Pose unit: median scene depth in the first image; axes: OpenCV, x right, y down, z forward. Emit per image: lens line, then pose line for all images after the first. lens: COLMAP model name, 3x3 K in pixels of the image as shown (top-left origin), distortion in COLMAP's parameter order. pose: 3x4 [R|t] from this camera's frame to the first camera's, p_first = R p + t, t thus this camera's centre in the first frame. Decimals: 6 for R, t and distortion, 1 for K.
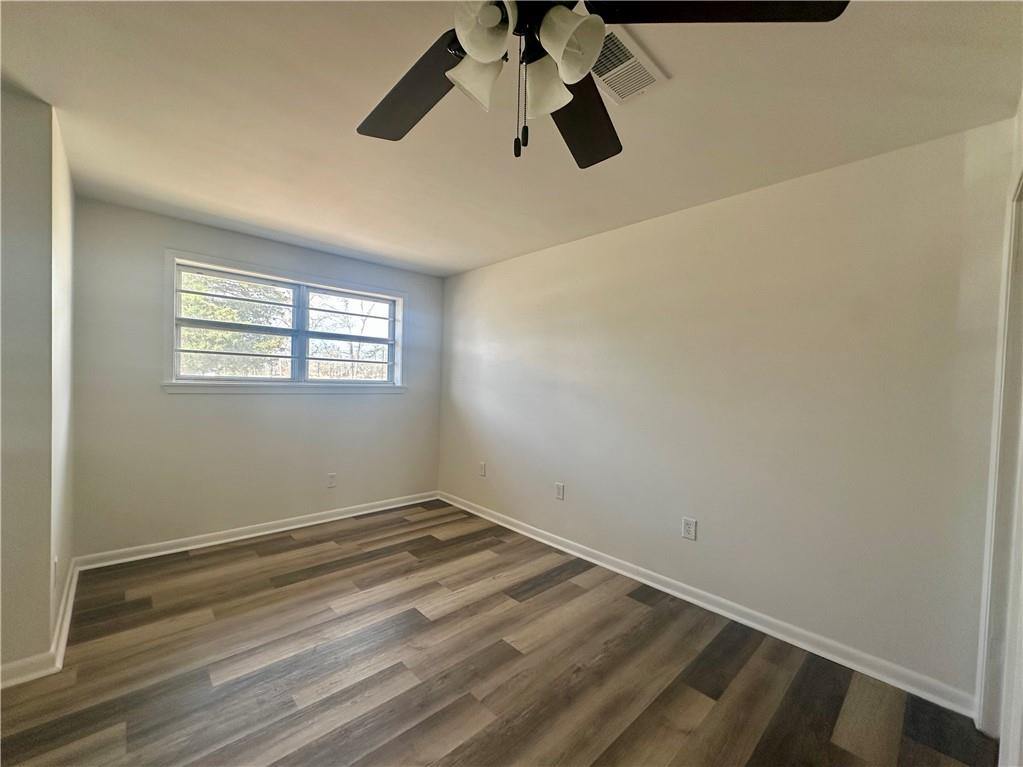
lens RADIAL K [[408.4, 0, 507.8], [0, 408.4, 397.9], [0, 0, 1]] dist [0.003274, 0.000104]
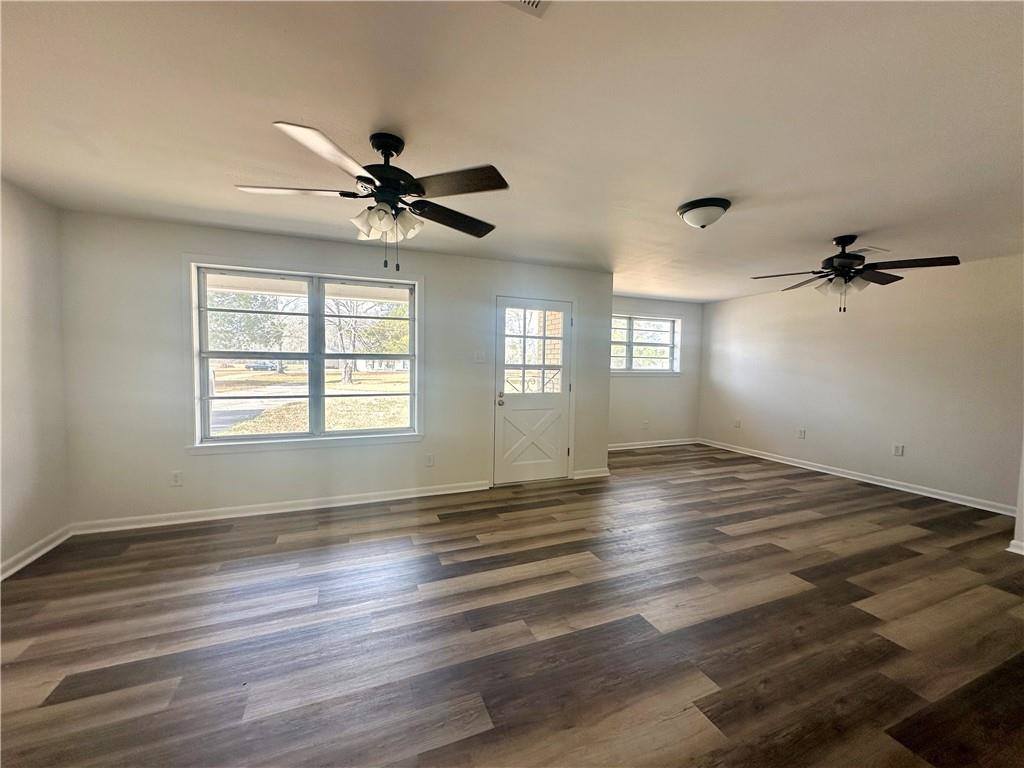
lens RADIAL K [[408.8, 0, 512.7], [0, 408.8, 383.0], [0, 0, 1]] dist [0.003274, 0.000104]
pose [[0.940571, 0.001288, -0.339596, -0.340502], [-0.002942, 0.999986, -0.004354, 0.025106], [0.339585, 0.005095, 0.940561, -0.806116]]
